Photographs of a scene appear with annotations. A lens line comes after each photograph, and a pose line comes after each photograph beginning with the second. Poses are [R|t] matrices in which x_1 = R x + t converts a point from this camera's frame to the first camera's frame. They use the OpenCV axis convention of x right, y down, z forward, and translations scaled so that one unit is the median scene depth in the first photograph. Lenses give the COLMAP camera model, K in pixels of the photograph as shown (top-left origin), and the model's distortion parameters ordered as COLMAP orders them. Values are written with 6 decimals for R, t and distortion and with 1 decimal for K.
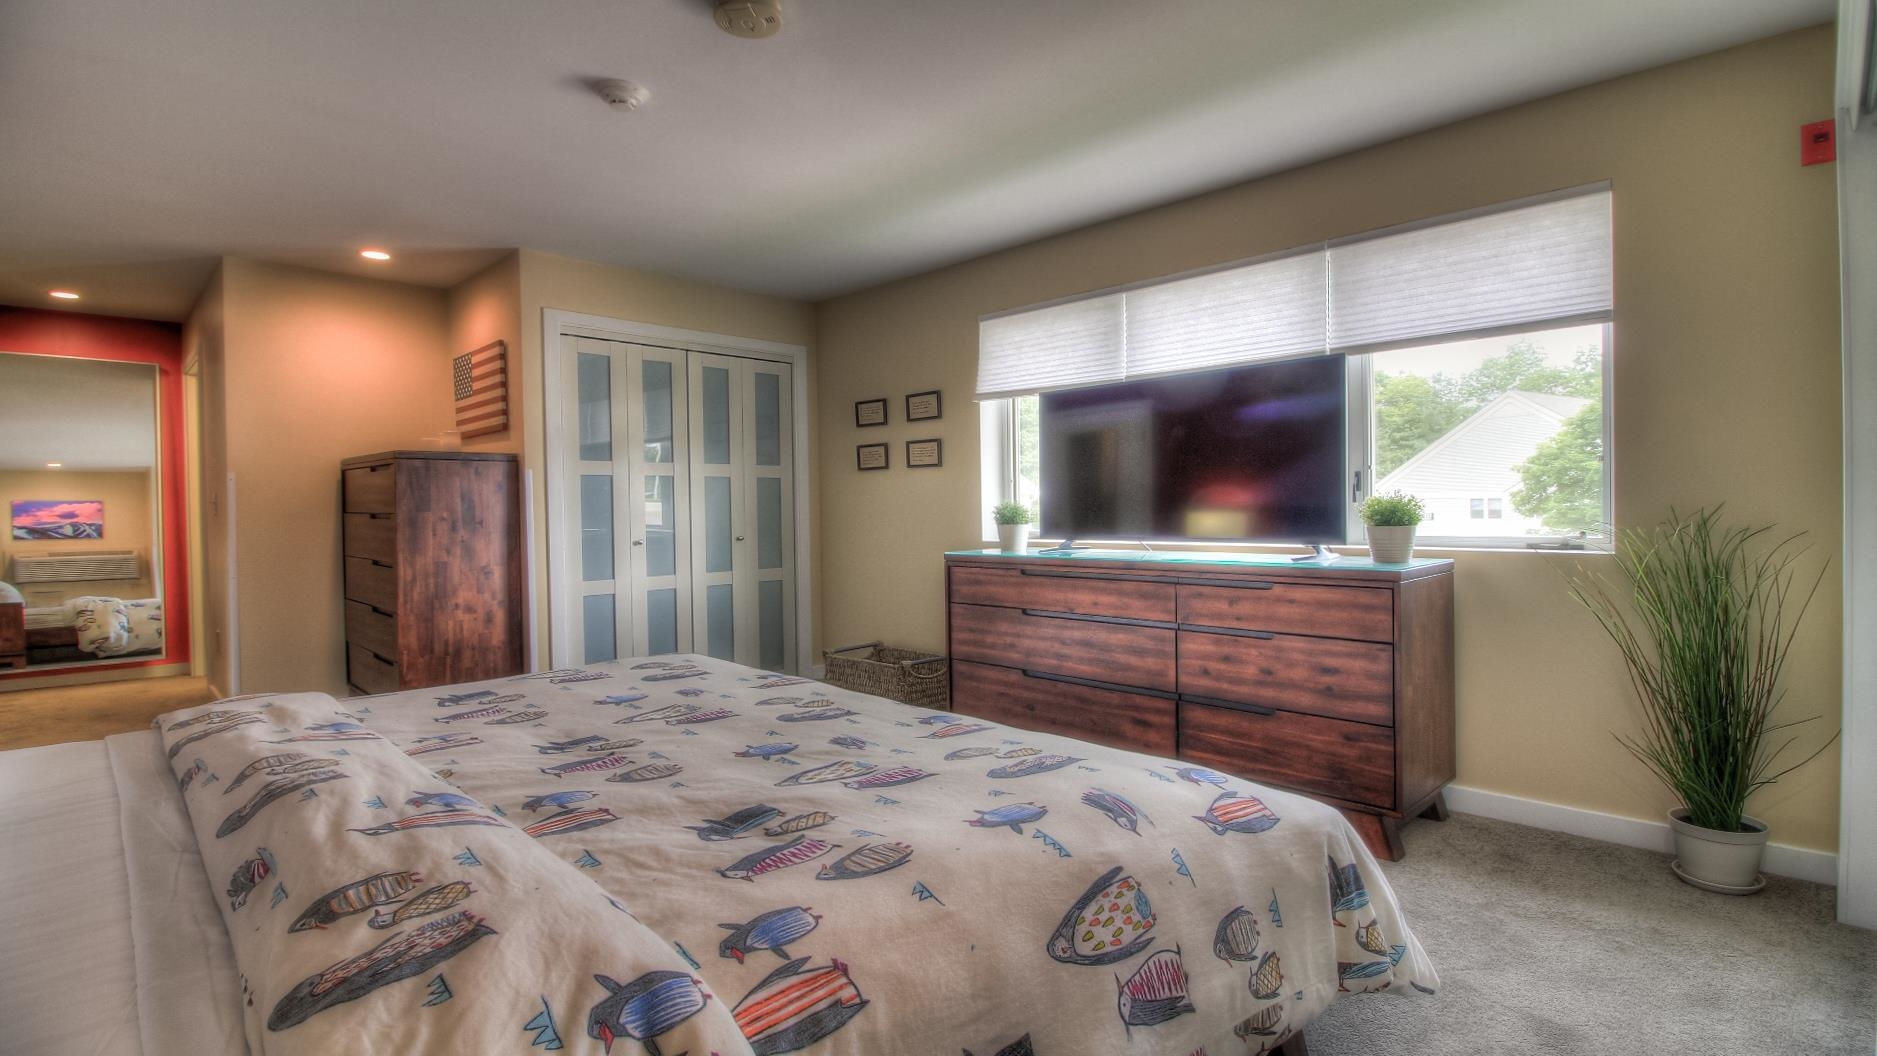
lens RADIAL K [[893.0, 0, 950.6], [0, 893.0, 526.2], [0, 0, 1]] dist [0.002134, -0.014667]
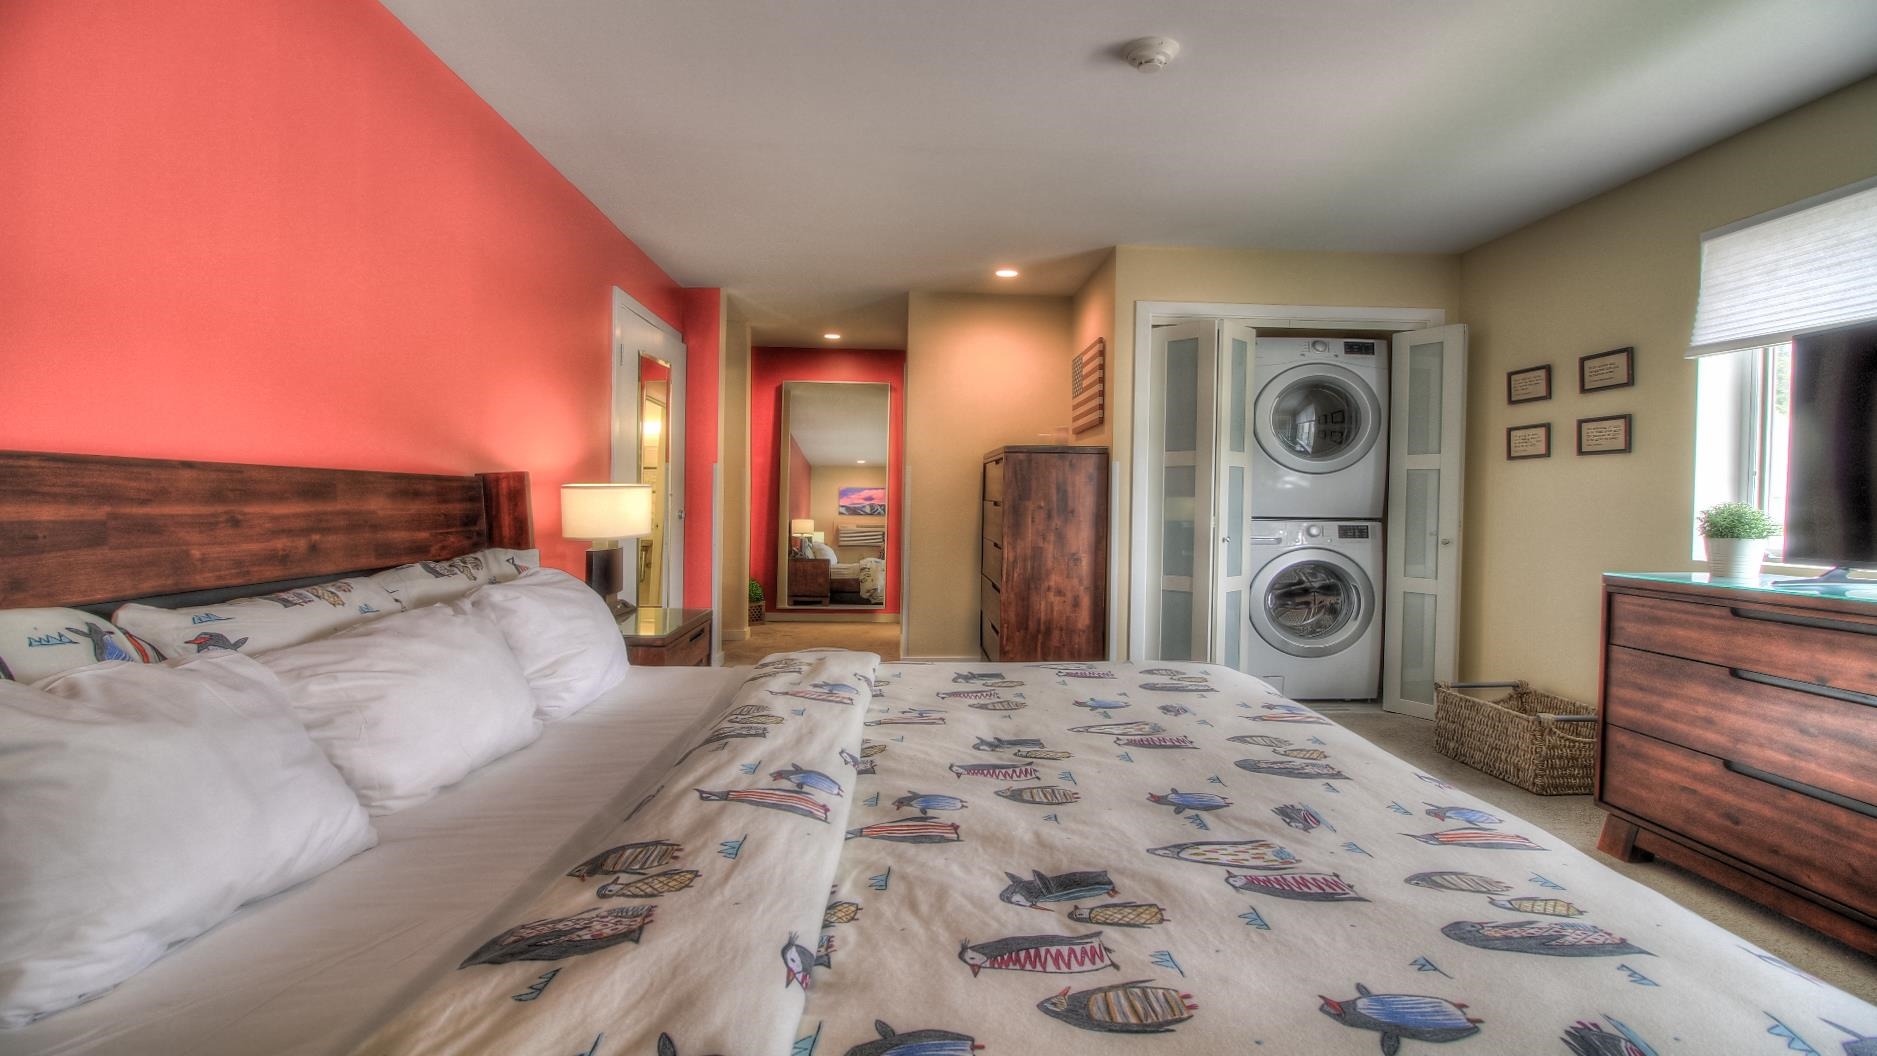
lens RADIAL K [[893.0, 0, 950.6], [0, 893.0, 526.2], [0, 0, 1]] dist [0.002134, -0.014667]
pose [[0.738114, 0.039792, -0.673501, 0.095299], [-0.035175, 0.999171, 0.020483, -0.004342], [0.673758, 0.008572, 0.738902, 0.139385]]
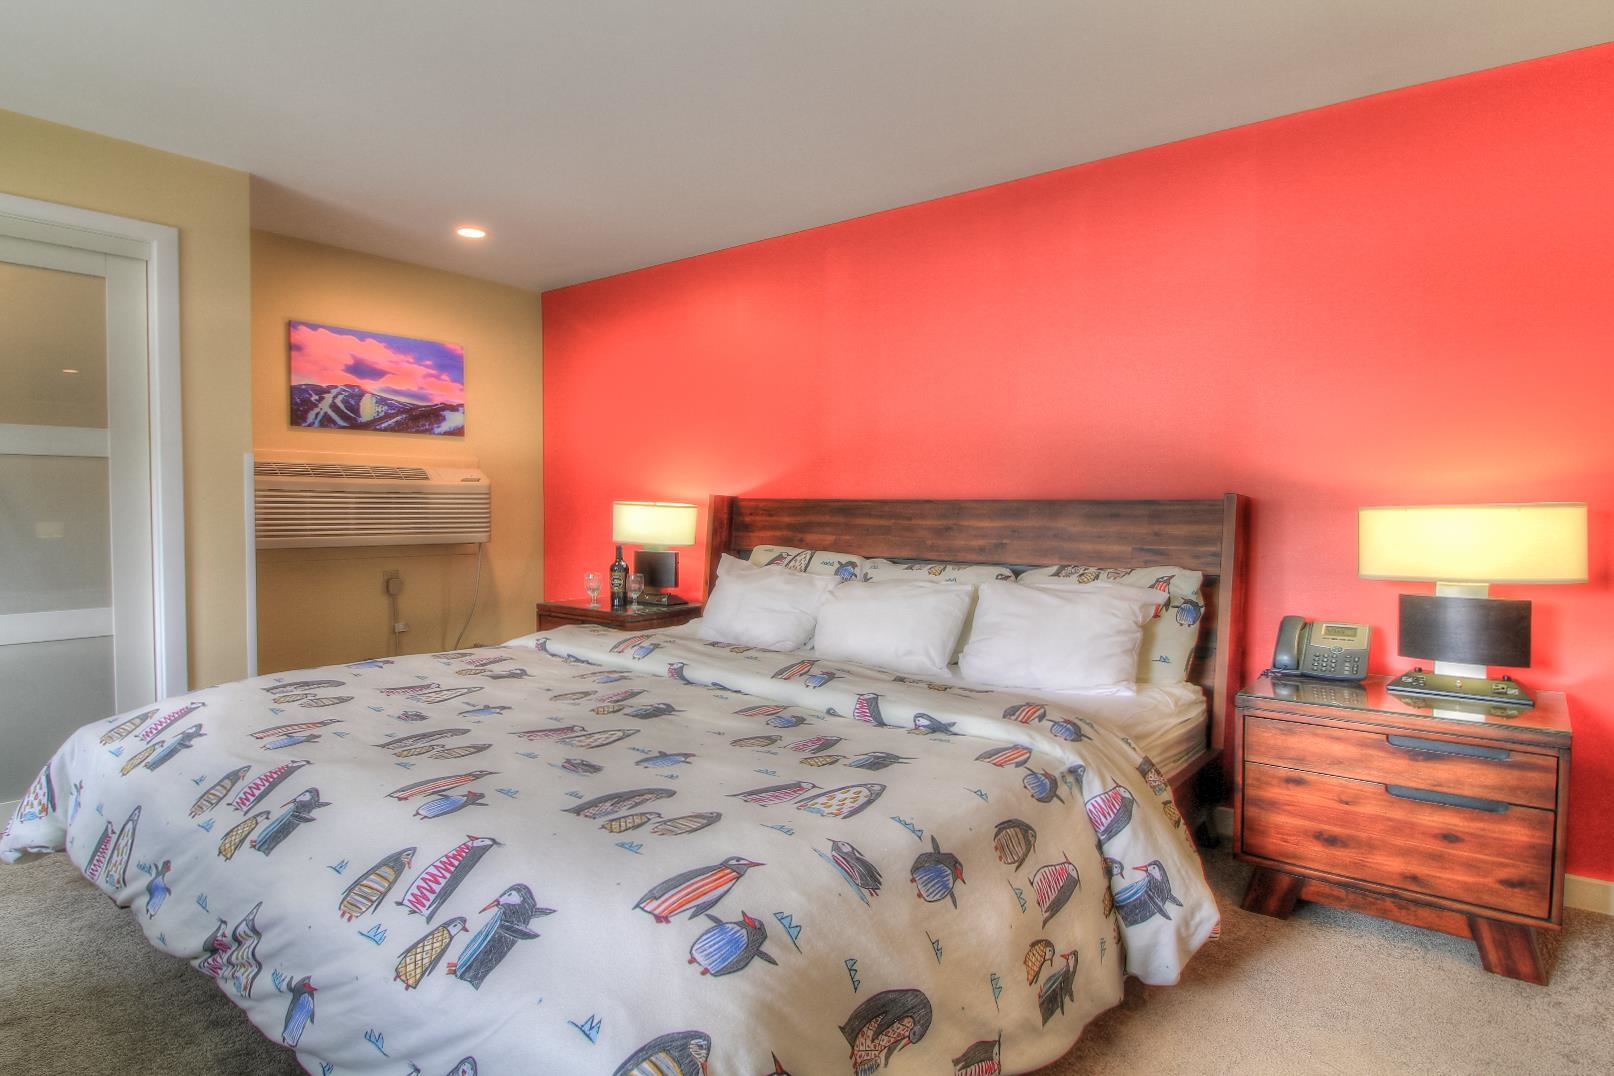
lens RADIAL K [[944.8, 0, 807.0], [0, 944.8, 538.0], [0, 0, 1]] dist [0.000179, -0.000009]
pose [[-0.992161, 0.050564, -0.114279, 0.000674], [0.045836, 0.997996, 0.043624, -0.021011], [0.116256, 0.038044, -0.992490, 0.987542]]
